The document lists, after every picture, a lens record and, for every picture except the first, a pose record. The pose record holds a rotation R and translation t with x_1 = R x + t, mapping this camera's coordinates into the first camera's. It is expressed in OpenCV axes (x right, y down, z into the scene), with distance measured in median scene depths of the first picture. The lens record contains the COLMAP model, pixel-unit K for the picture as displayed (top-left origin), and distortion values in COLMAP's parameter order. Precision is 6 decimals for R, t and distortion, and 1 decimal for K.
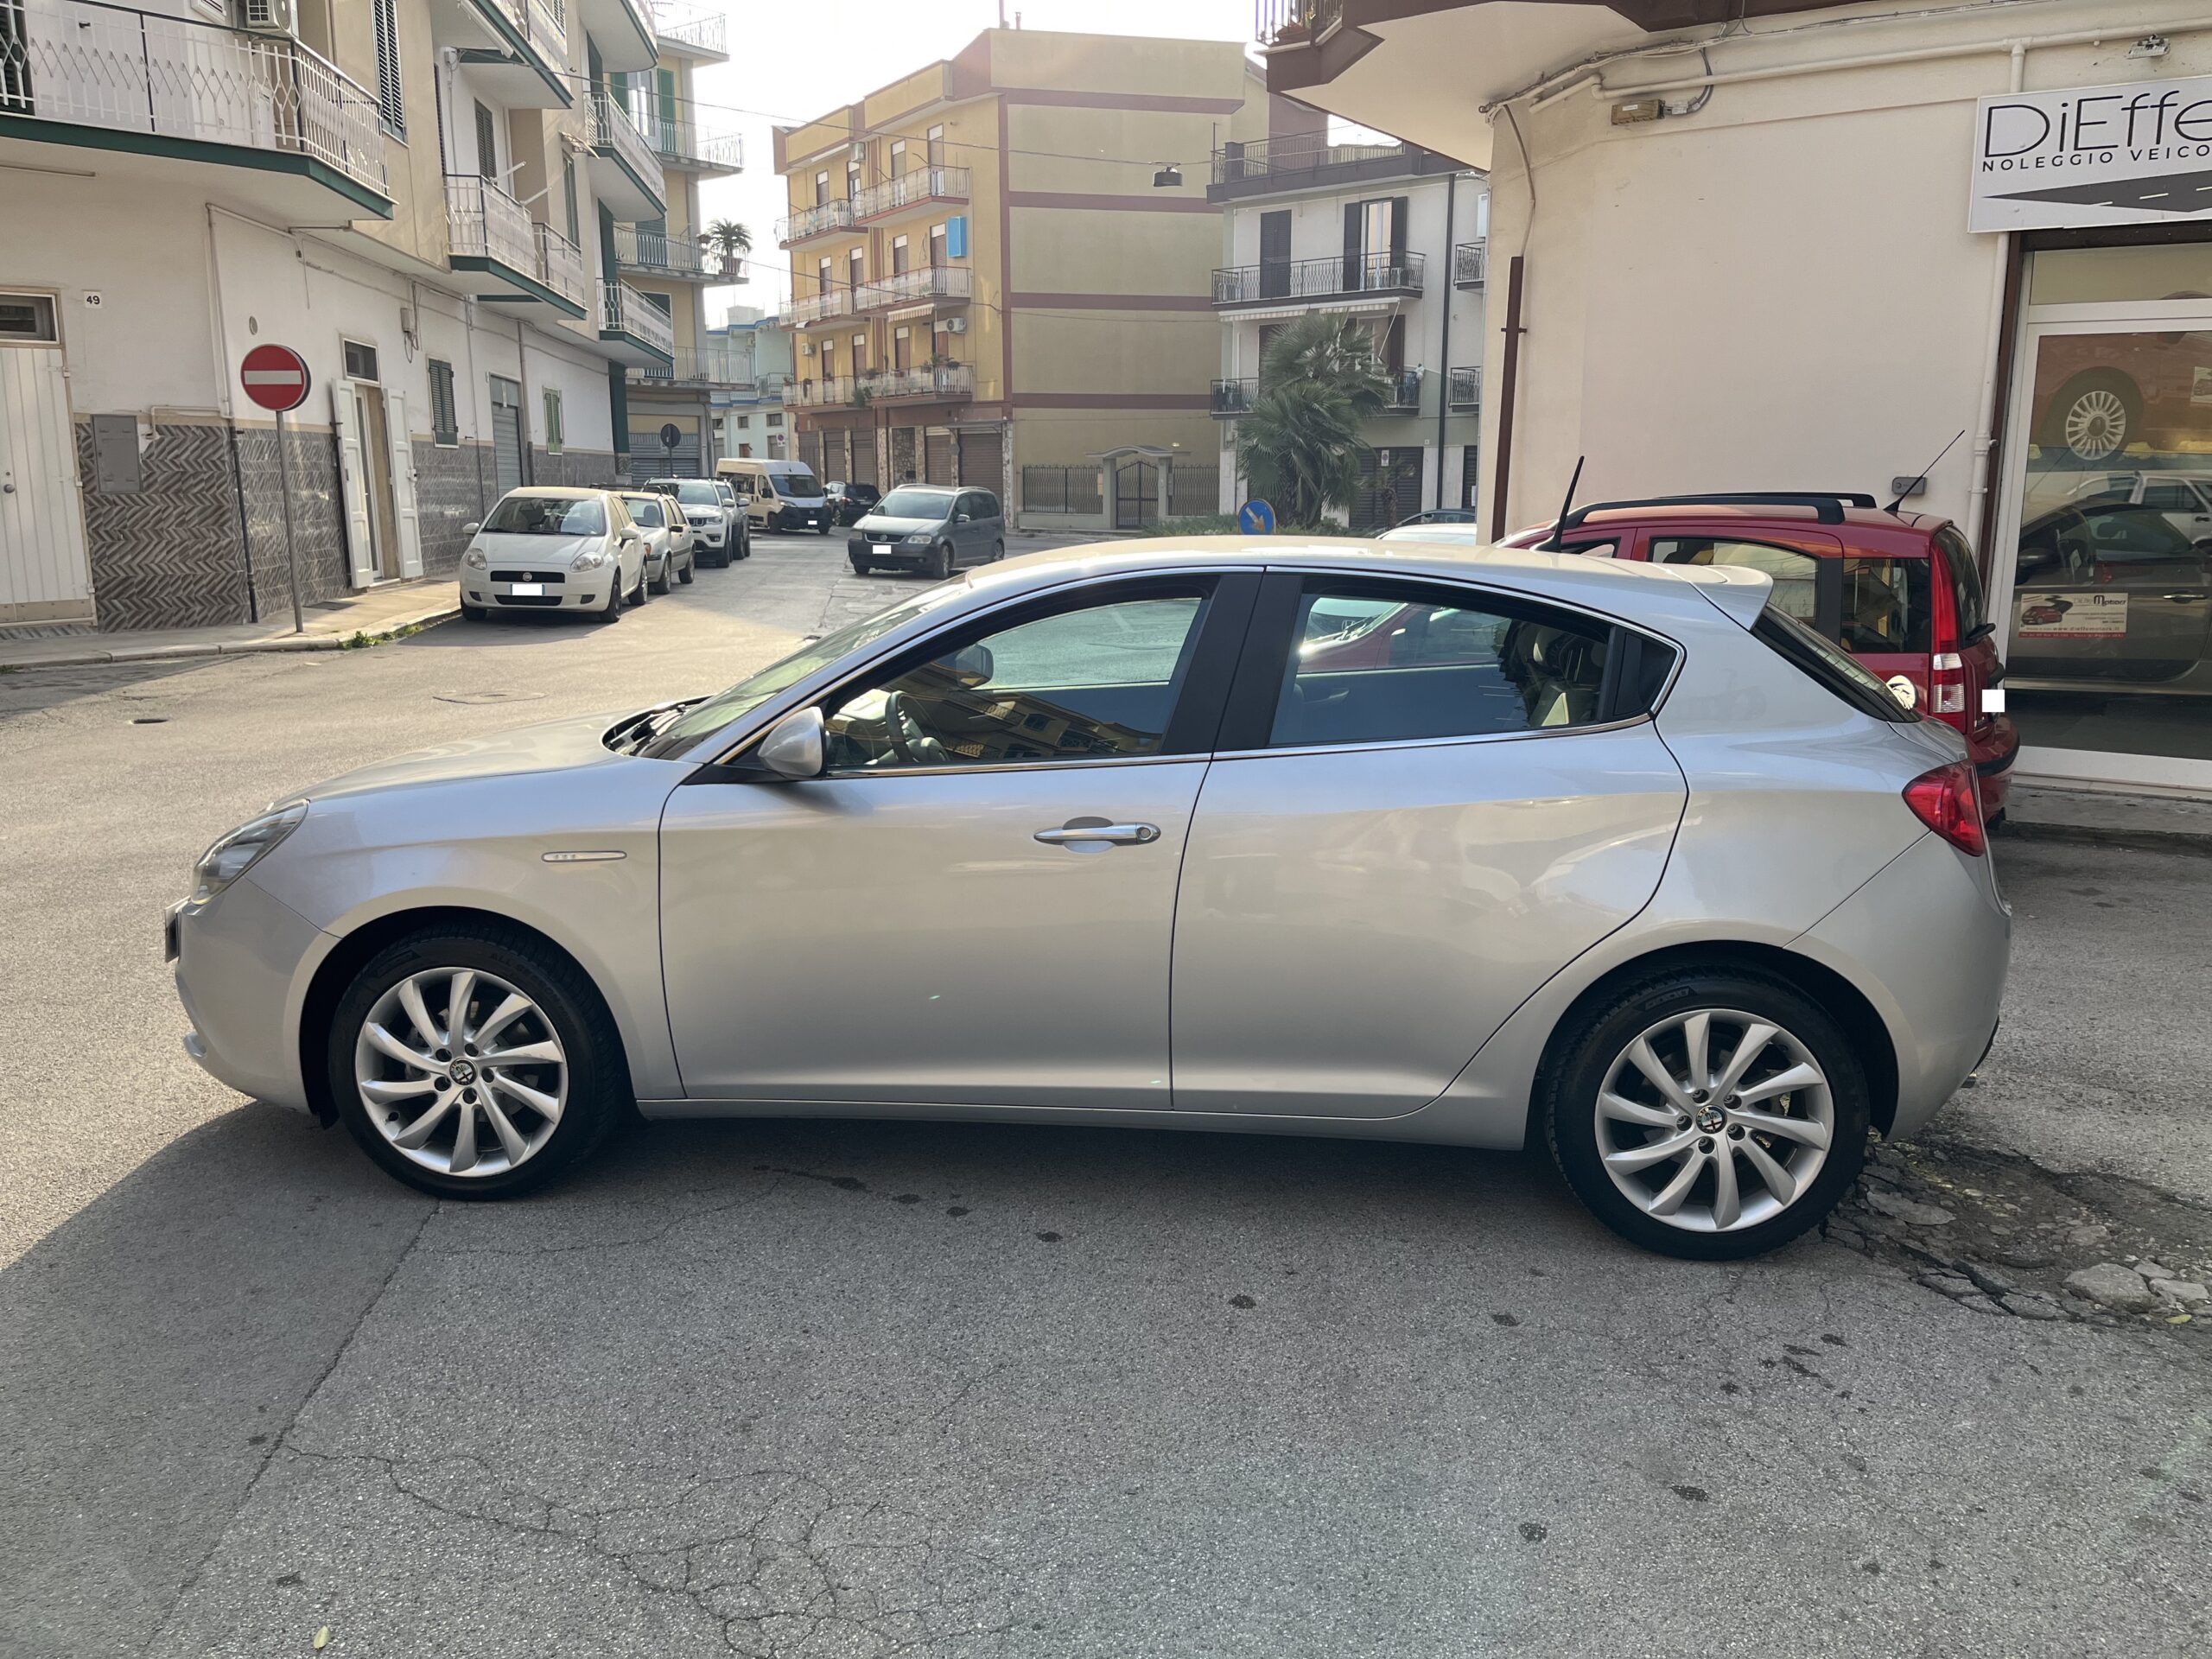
lens RADIAL K [[1725.0, 0, 1098.8], [0, 1725.0, 794.1], [0, 0, 1]] dist [0.047517, -0.067408]
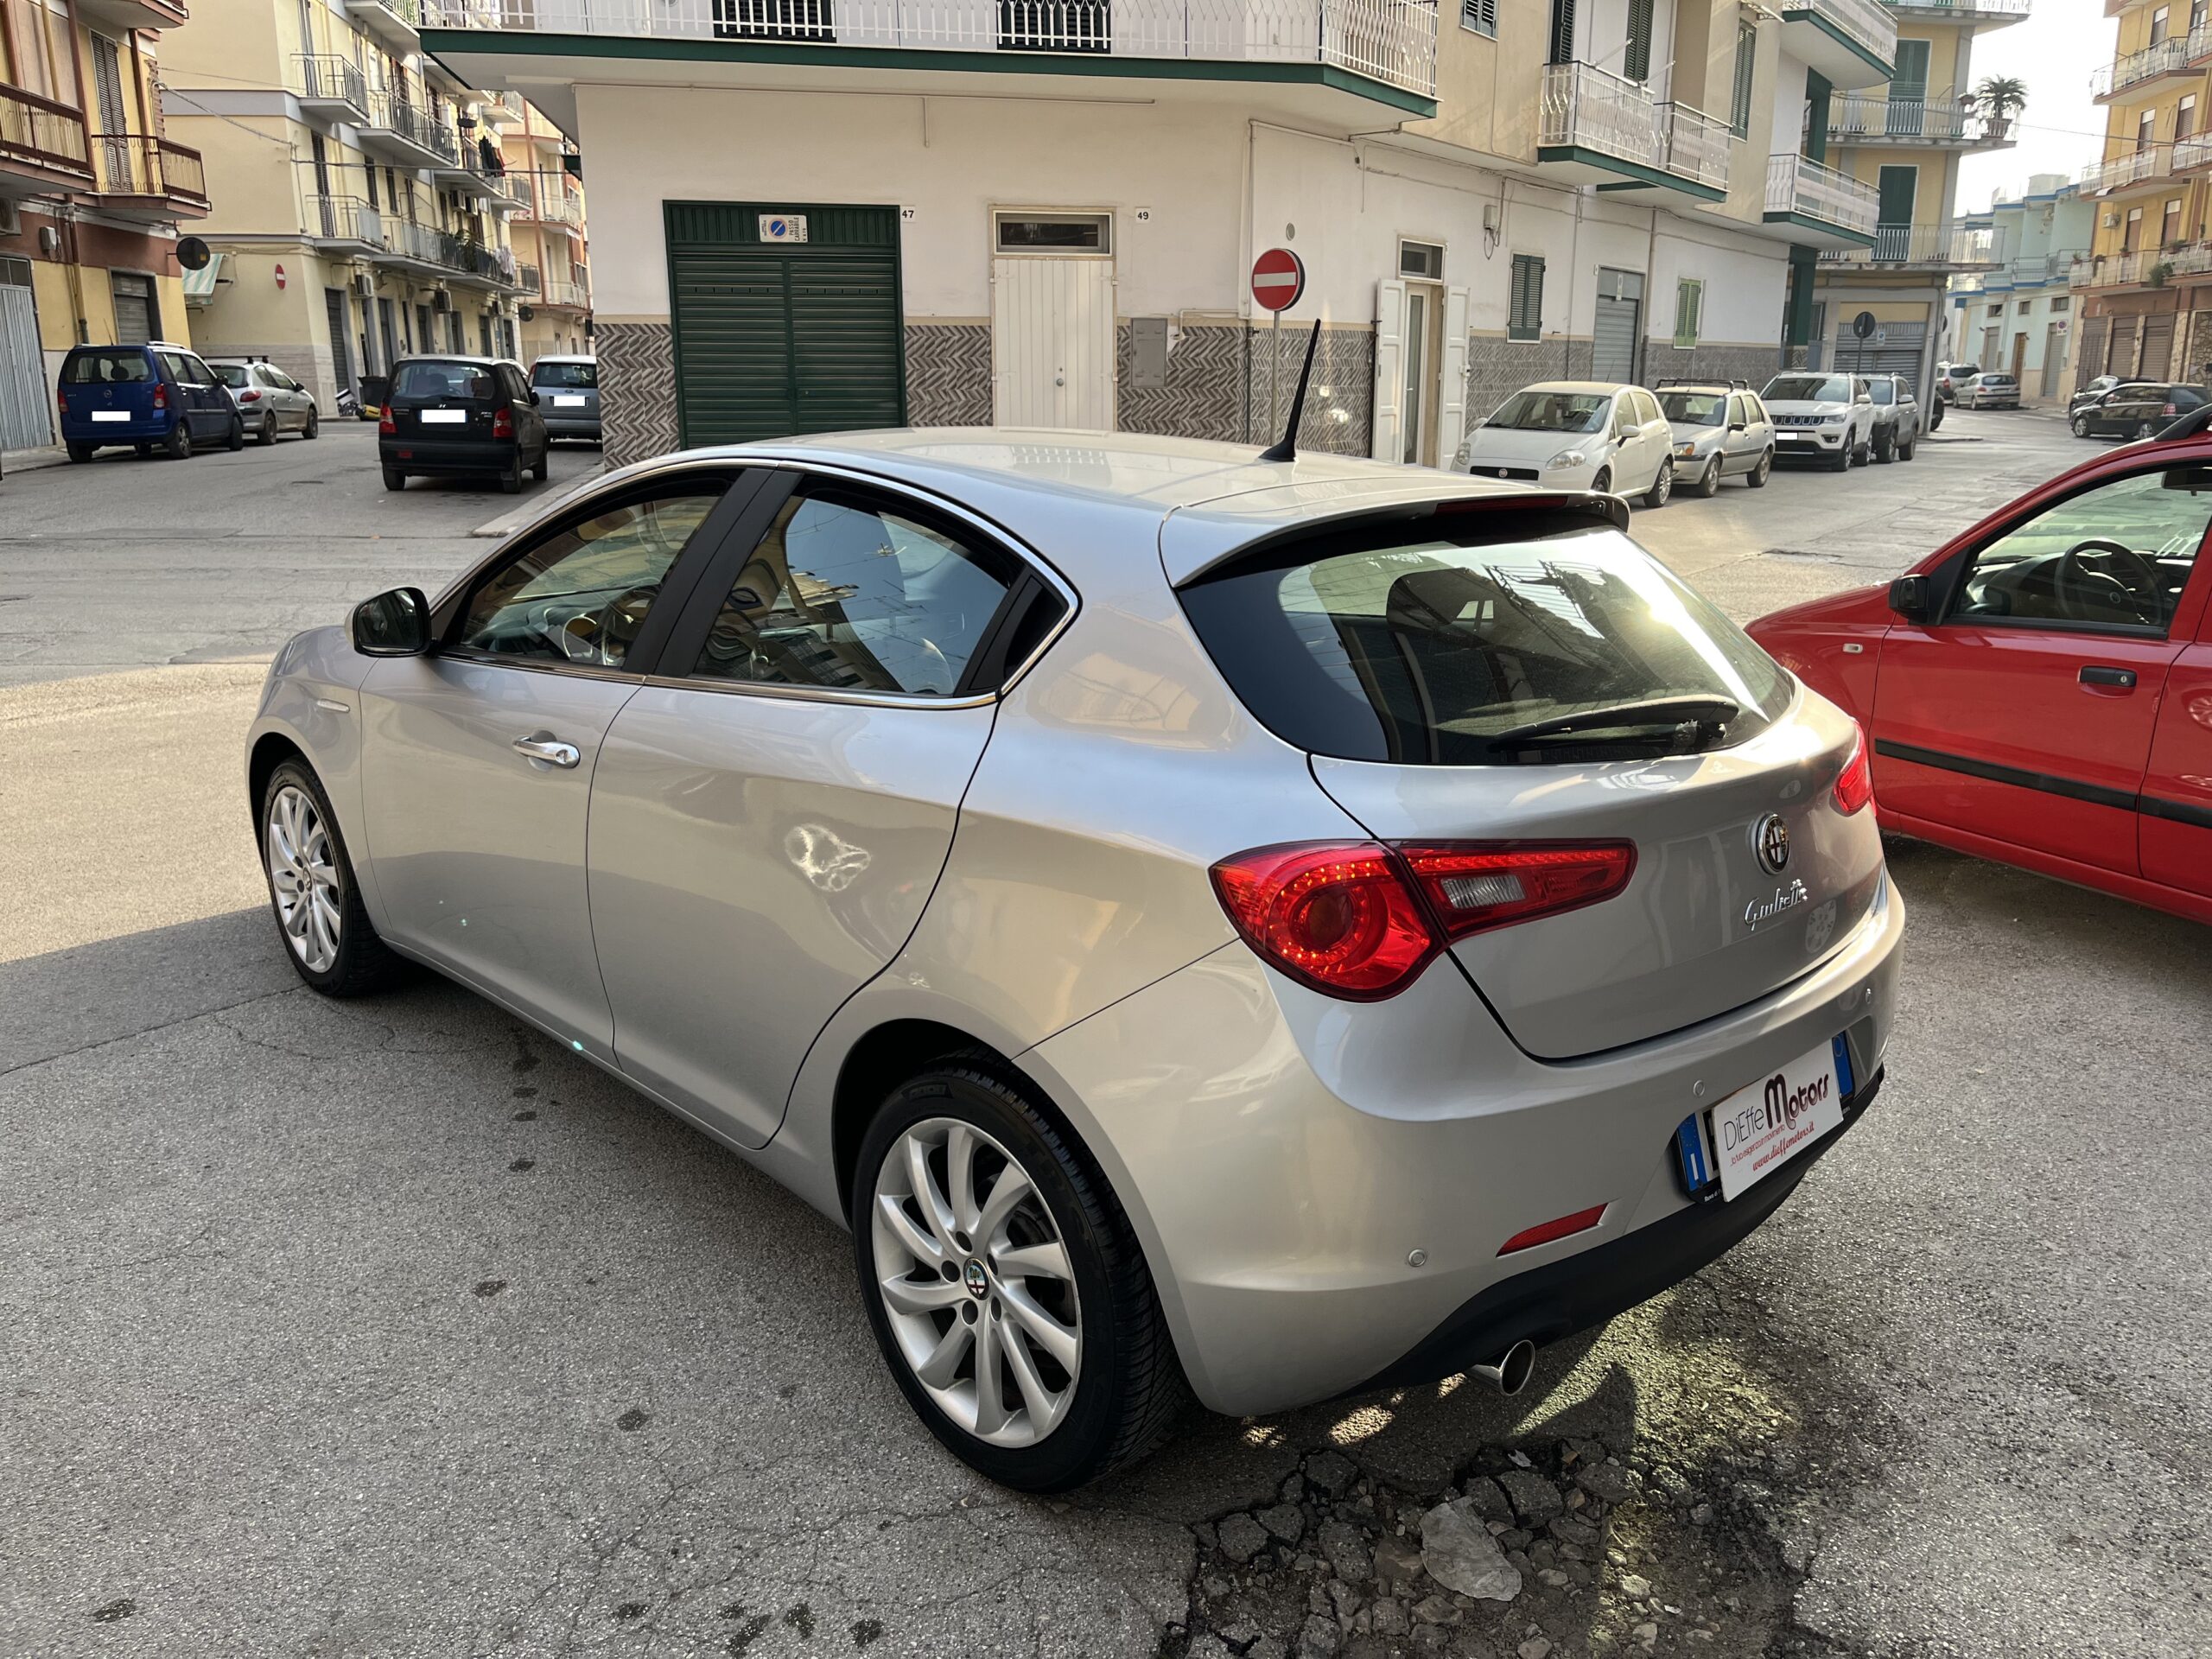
lens RADIAL K [[1693.4, 0, 1115.2], [0, 1693.4, 804.8], [0, 0, 1]] dist [0.085658, -0.123684]
pose [[0.746884, 0.164437, -0.644301, 0.134032], [-0.121669, 0.986378, 0.110701, -0.014368], [0.653728, -0.004290, 0.756717, 0.084607]]
